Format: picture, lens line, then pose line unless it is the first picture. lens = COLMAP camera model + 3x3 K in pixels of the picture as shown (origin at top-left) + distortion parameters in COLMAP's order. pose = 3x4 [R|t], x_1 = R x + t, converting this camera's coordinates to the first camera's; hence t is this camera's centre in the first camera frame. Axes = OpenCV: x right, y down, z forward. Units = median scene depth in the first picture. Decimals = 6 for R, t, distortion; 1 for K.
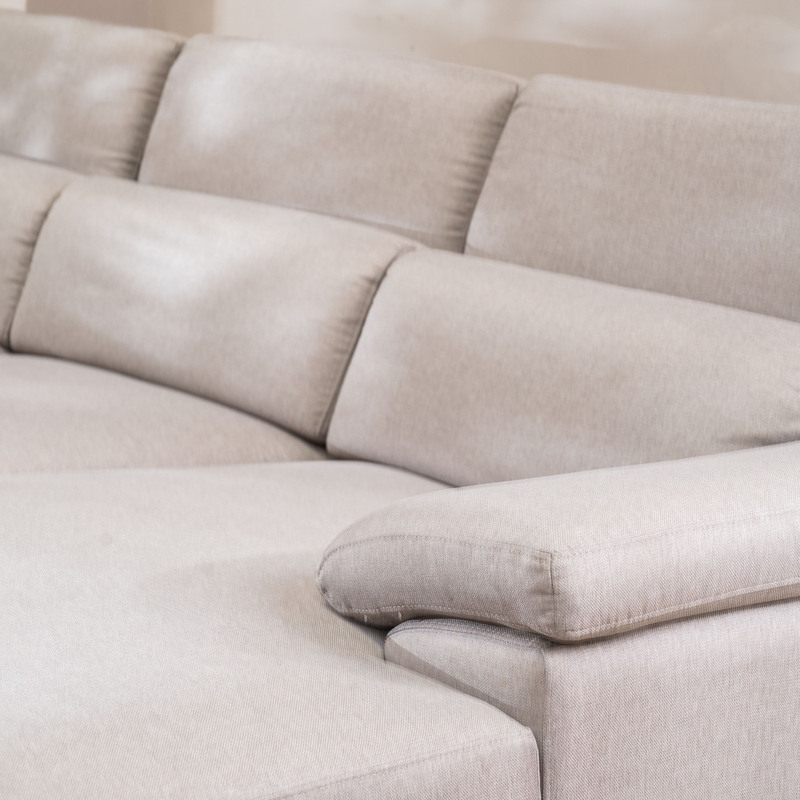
lens RADIAL K [[2415.0, 0, 402.7], [0, 2415.0, 398.7], [0, 0, 1]] dist [0.017909, 0.000000]
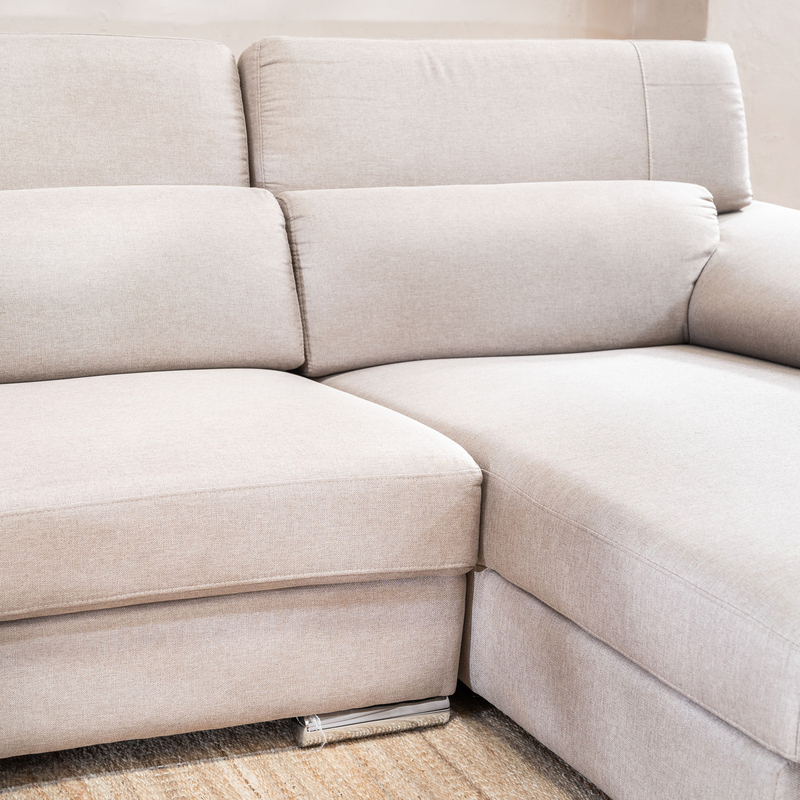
lens RADIAL K [[1986.4, 0, 397.2], [0, 1986.4, 398.7], [0, 0, 1]] dist [-0.013095, 0.000000]
pose [[0.232204, -0.269856, 0.934483, -0.989030], [0.160441, 0.958209, 0.236840, -0.201113], [-0.959343, 0.094934, 0.265797, 0.747388]]
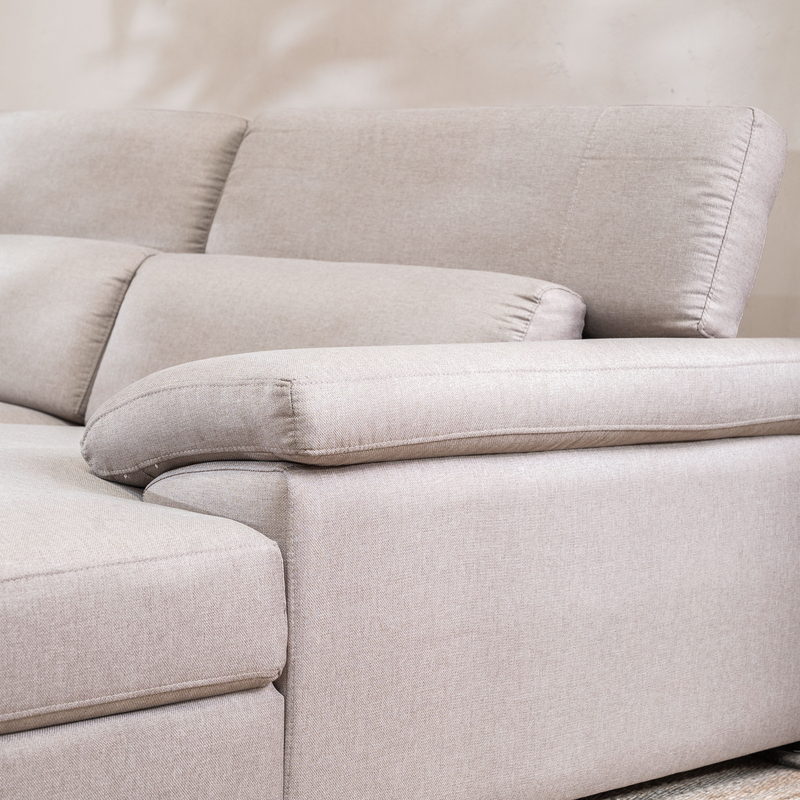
lens RADIAL K [[2082.8, 0, 374.5], [0, 2082.8, 404.5], [0, 0, 1]] dist [-0.031701, 0.000000]
pose [[0.993560, -0.013294, 0.112521, -0.006661], [0.024694, 0.994627, -0.100536, 0.119119], [-0.110580, 0.102667, 0.988550, 0.020302]]
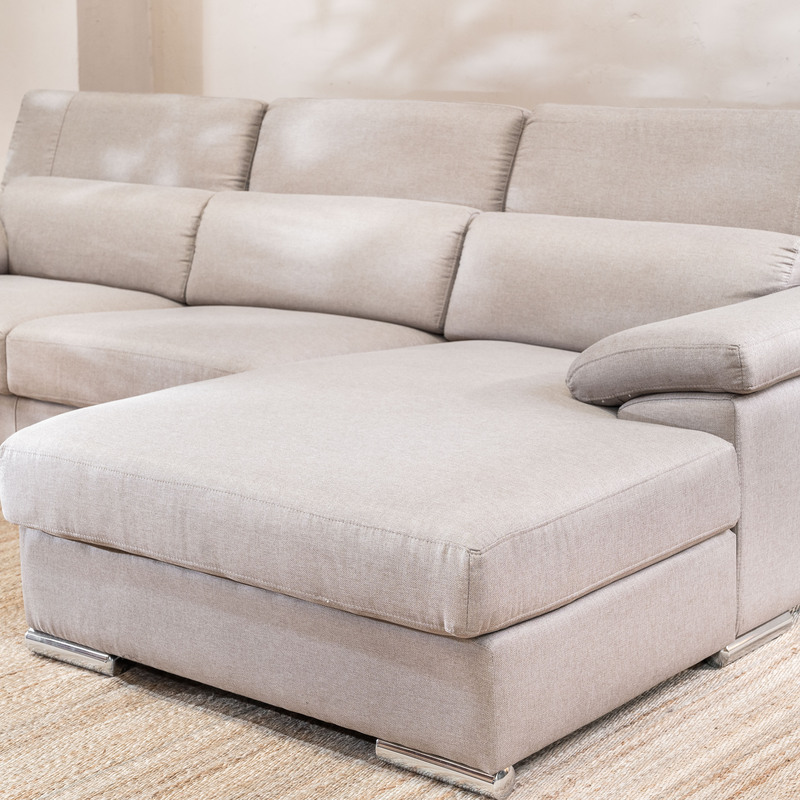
lens RADIAL K [[1741.7, 0, 375.3], [0, 1741.7, 390.7], [0, 0, 1]] dist [-0.035506, 0.000000]
pose [[0.981461, -0.096846, 0.165396, -0.297431], [0.094599, 0.995285, 0.021426, 0.029728], [-0.166691, -0.005382, 0.985994, -0.184355]]
